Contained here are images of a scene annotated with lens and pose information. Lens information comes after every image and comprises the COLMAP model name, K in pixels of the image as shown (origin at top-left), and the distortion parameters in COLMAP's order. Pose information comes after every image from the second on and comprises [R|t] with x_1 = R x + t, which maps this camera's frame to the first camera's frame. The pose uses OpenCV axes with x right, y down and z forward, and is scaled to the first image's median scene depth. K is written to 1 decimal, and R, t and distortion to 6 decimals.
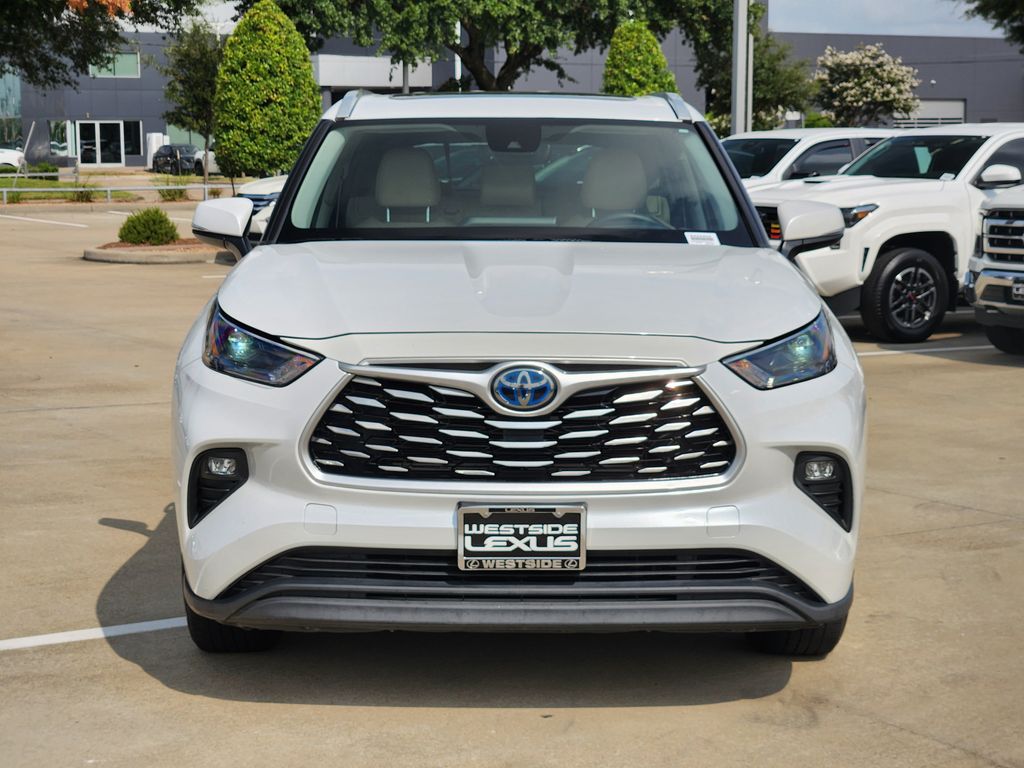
lens RADIAL K [[1794.1, 0, 555.5], [0, 1794.1, 416.2], [0, 0, 1]] dist [-0.010940, 0.000000]
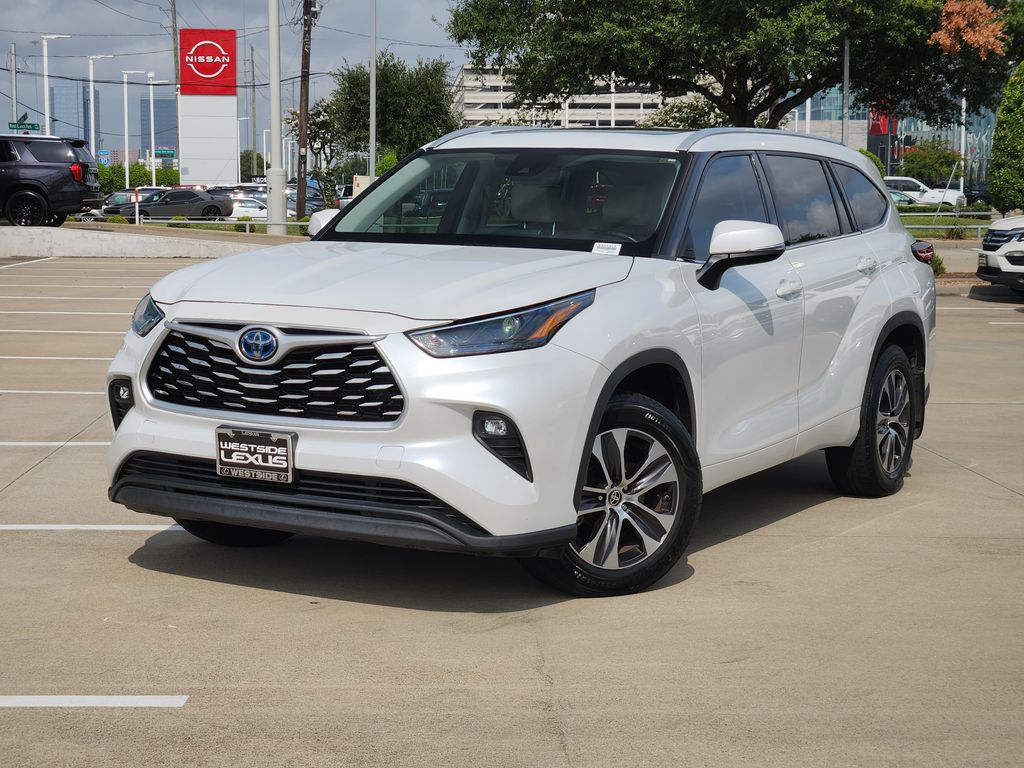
lens RADIAL K [[1794.1, 0, 508.6], [0, 1794.1, 380.3], [0, 0, 1]] dist [-0.010940, 0.000000]
pose [[0.852848, 0.059269, -0.518784, 0.843876], [-0.080925, 0.996535, -0.019186, 0.021969], [0.515850, 0.058346, 0.854690, -0.063575]]
